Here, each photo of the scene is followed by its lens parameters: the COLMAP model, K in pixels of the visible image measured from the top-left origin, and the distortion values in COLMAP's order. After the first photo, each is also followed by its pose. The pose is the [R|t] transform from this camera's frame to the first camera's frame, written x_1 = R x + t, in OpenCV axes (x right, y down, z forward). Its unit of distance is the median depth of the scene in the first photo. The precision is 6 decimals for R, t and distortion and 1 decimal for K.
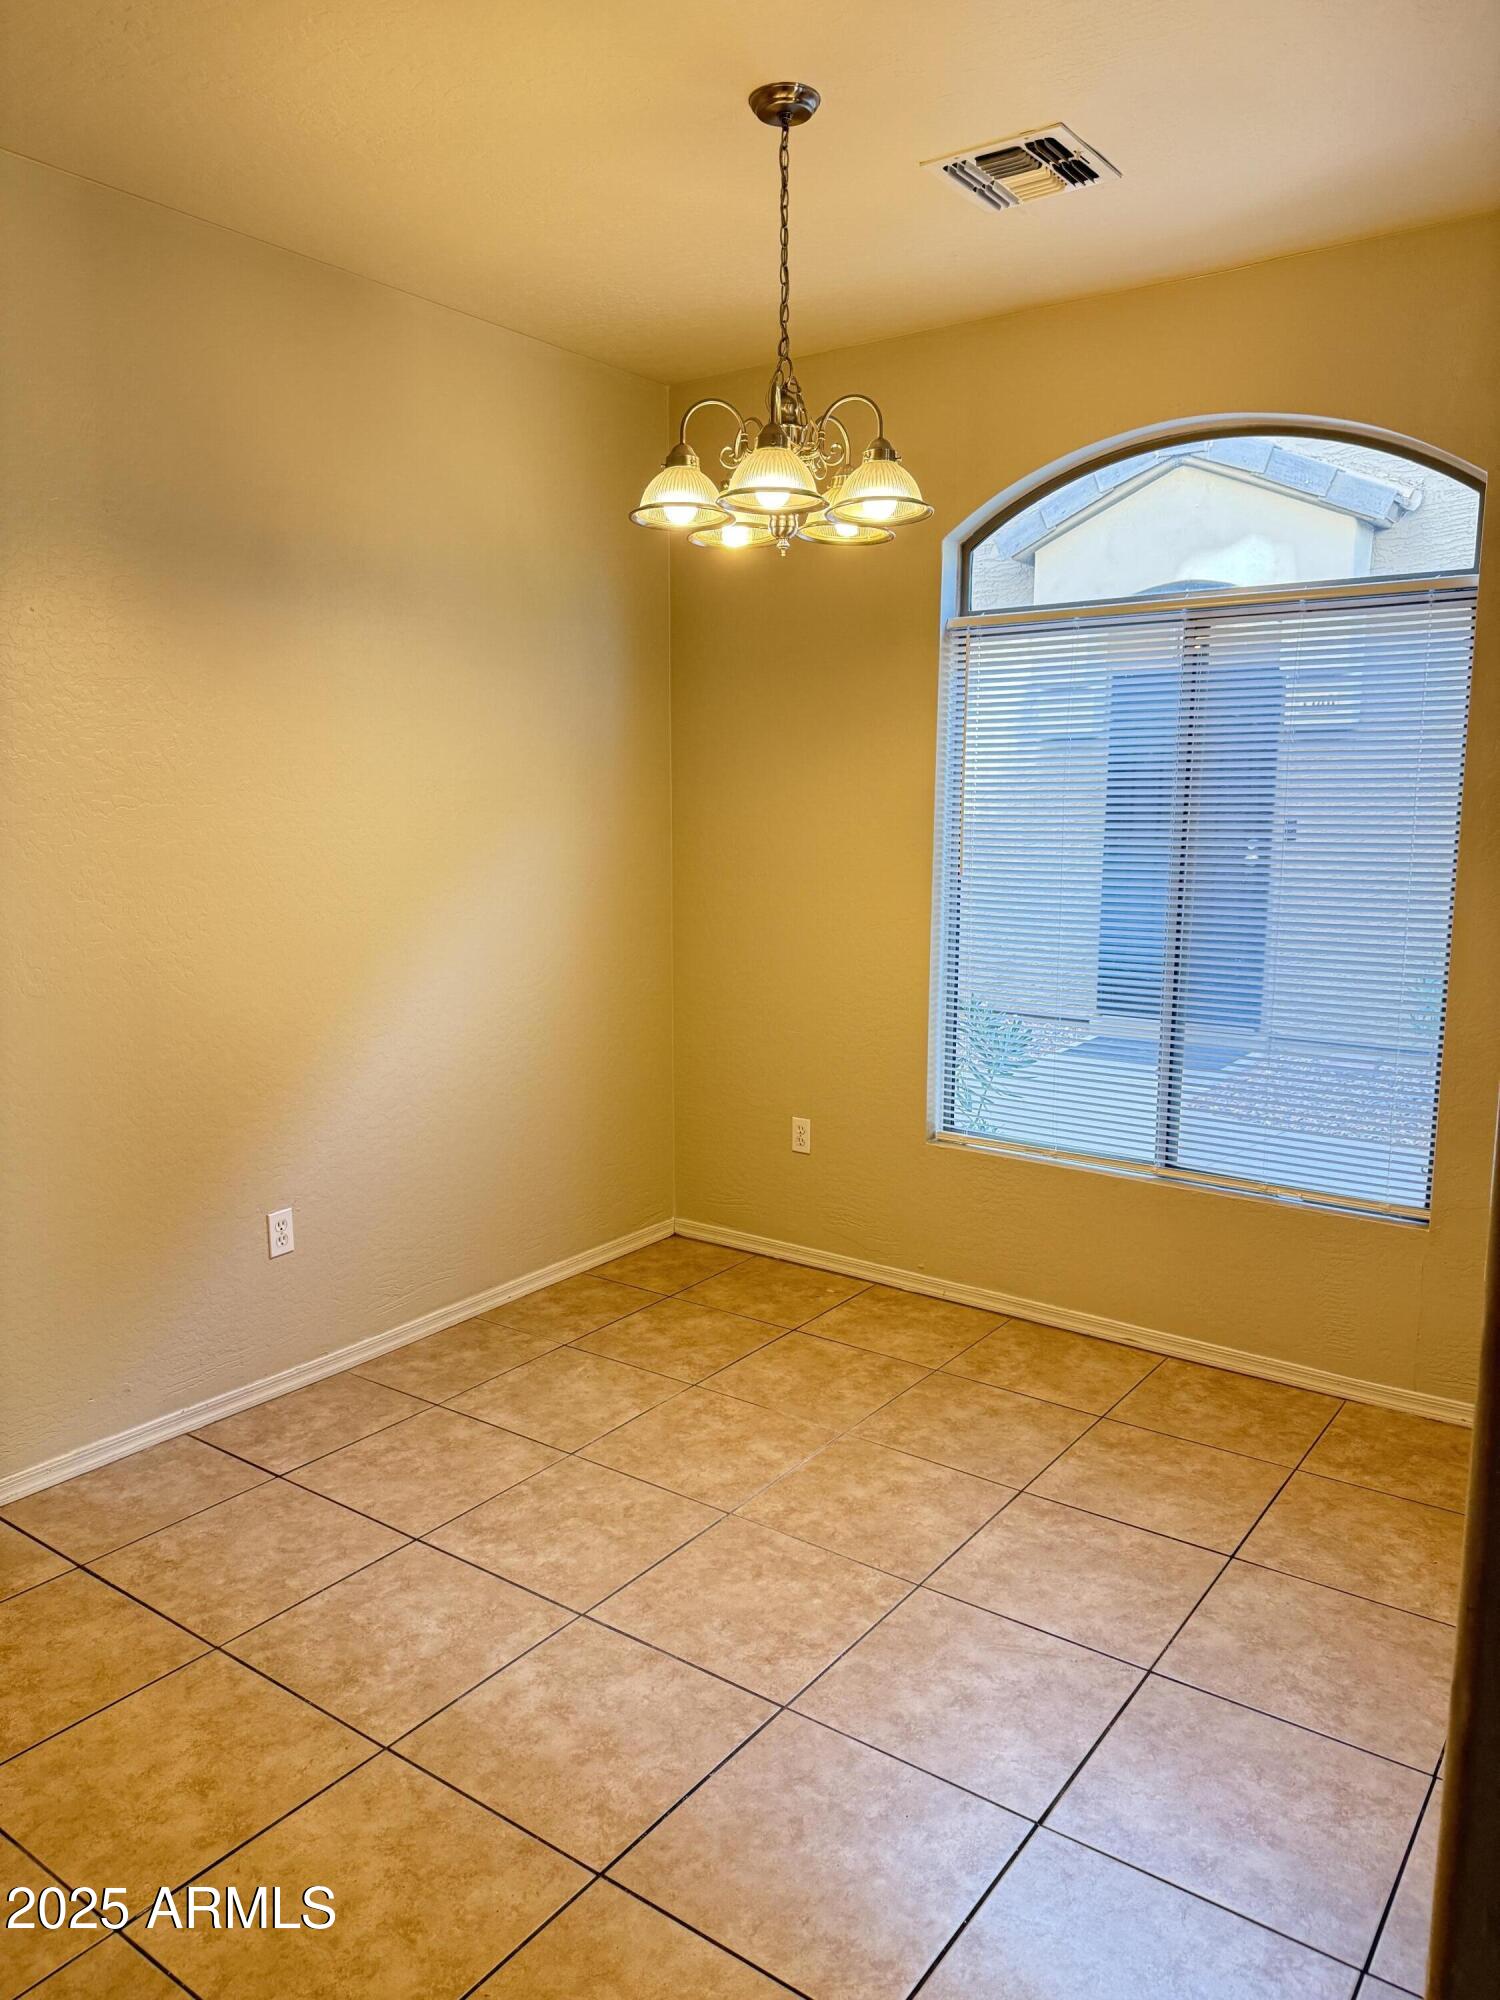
lens RADIAL K [[1406.8, 0, 745.8], [0, 1406.8, 992.3], [0, 0, 1]] dist [0.039716, -0.048973]
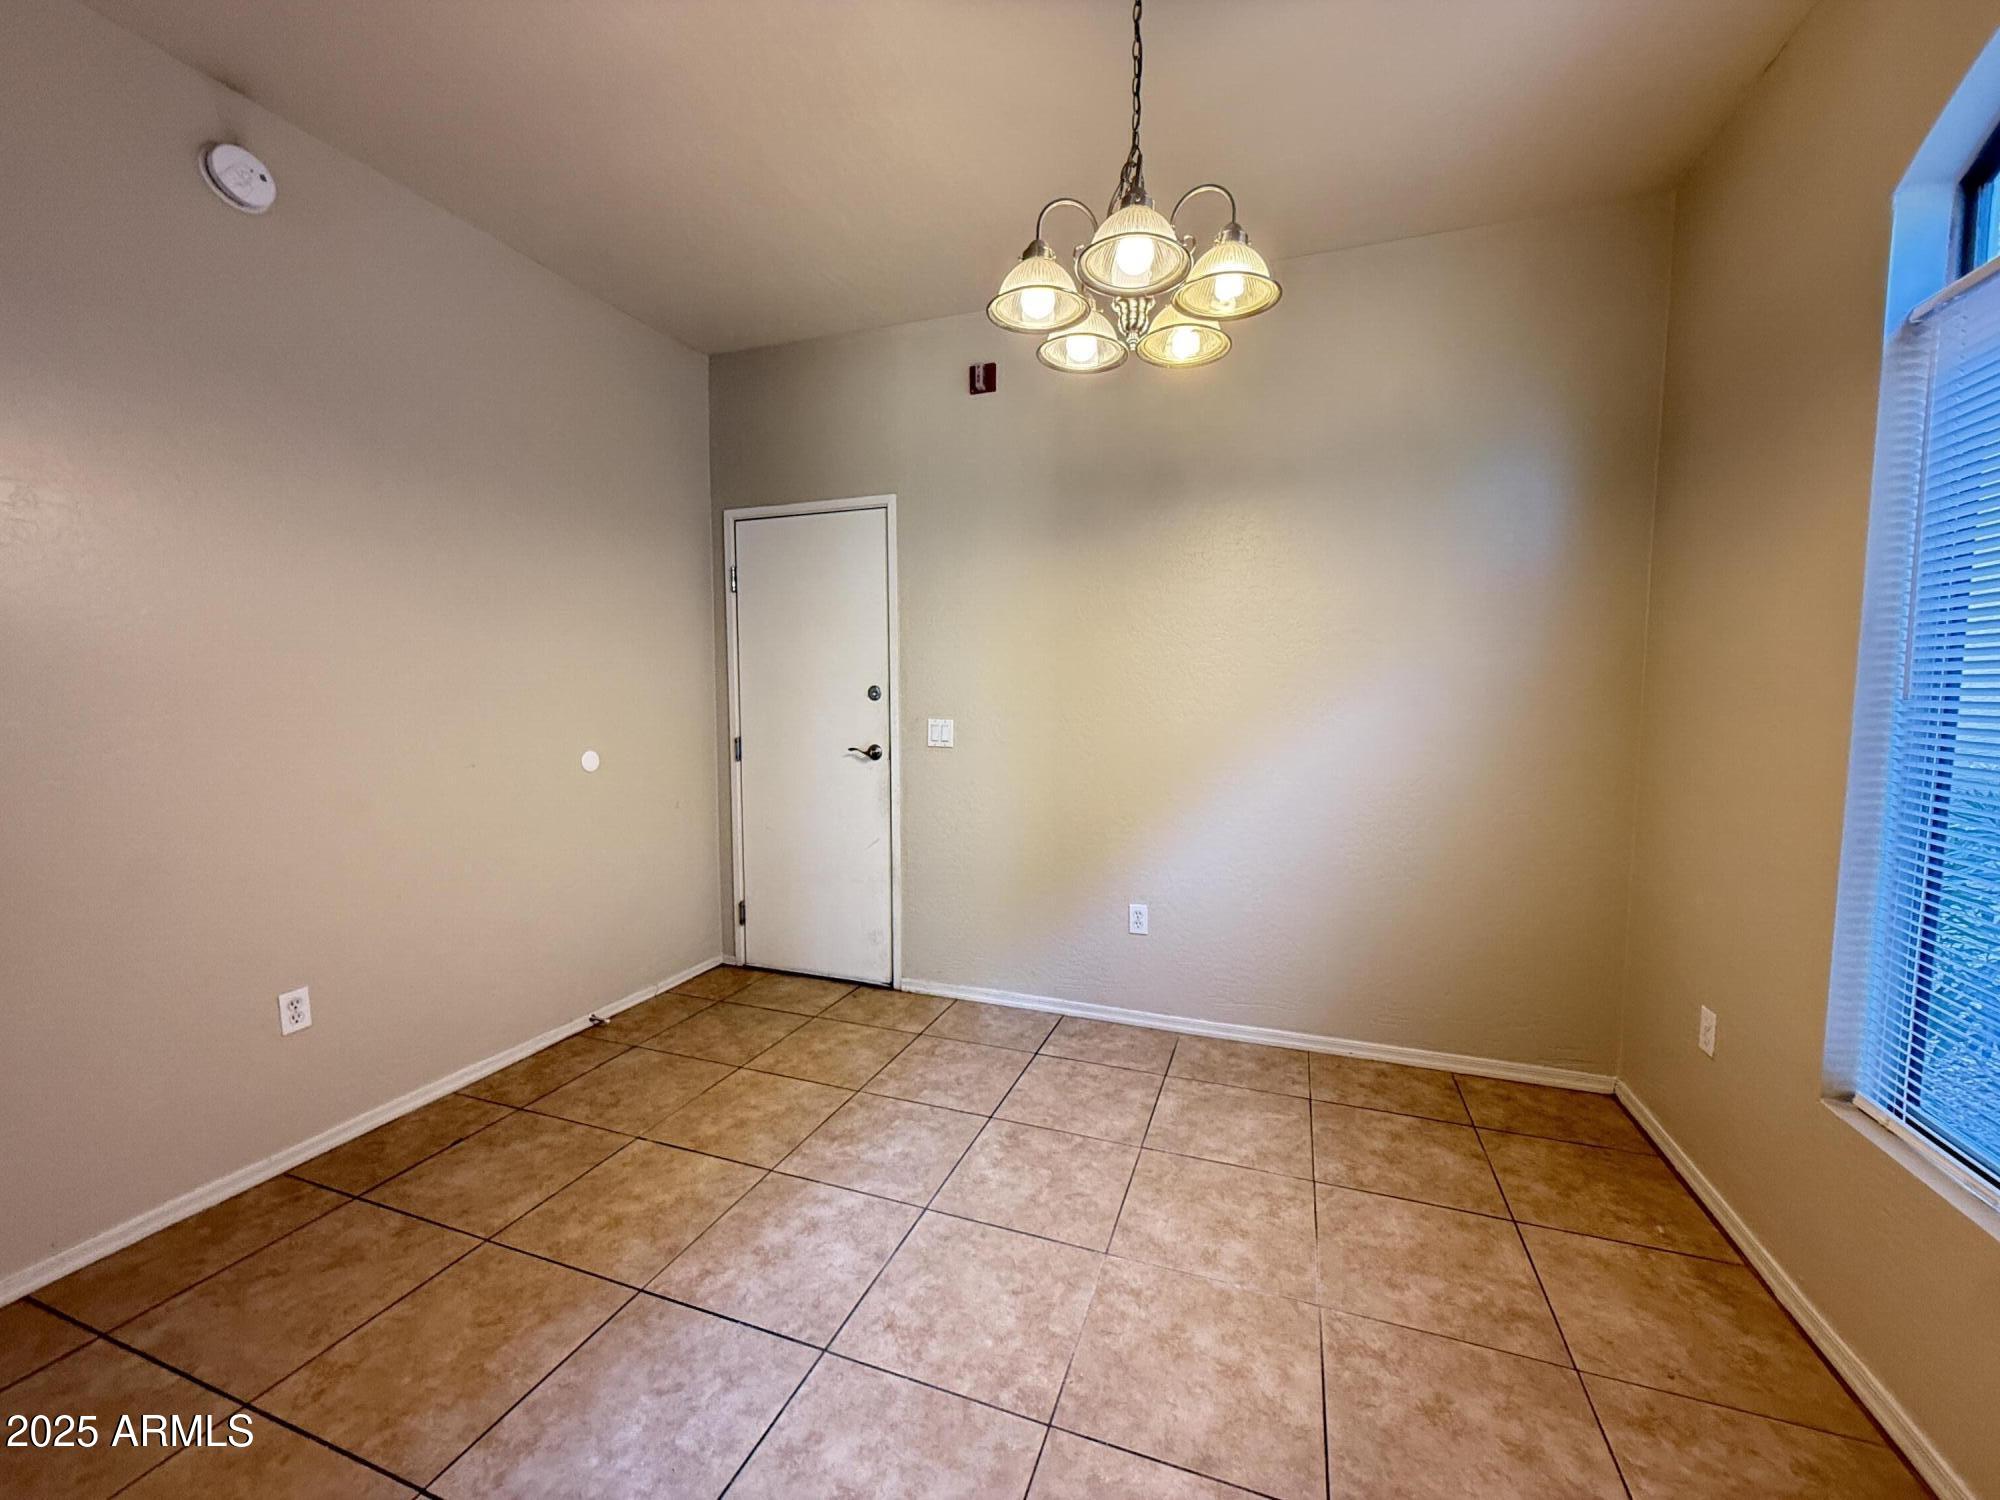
lens RADIAL K [[799.2, 0, 993.3], [0, 799.2, 741.7], [0, 0, 1]] dist [0.004039, -0.000419]
pose [[0.288675, 0.068278, -0.954989, 0.459719], [-0.147665, 0.988694, 0.026051, -0.018731], [0.945971, 0.133498, 0.295494, 0.604588]]
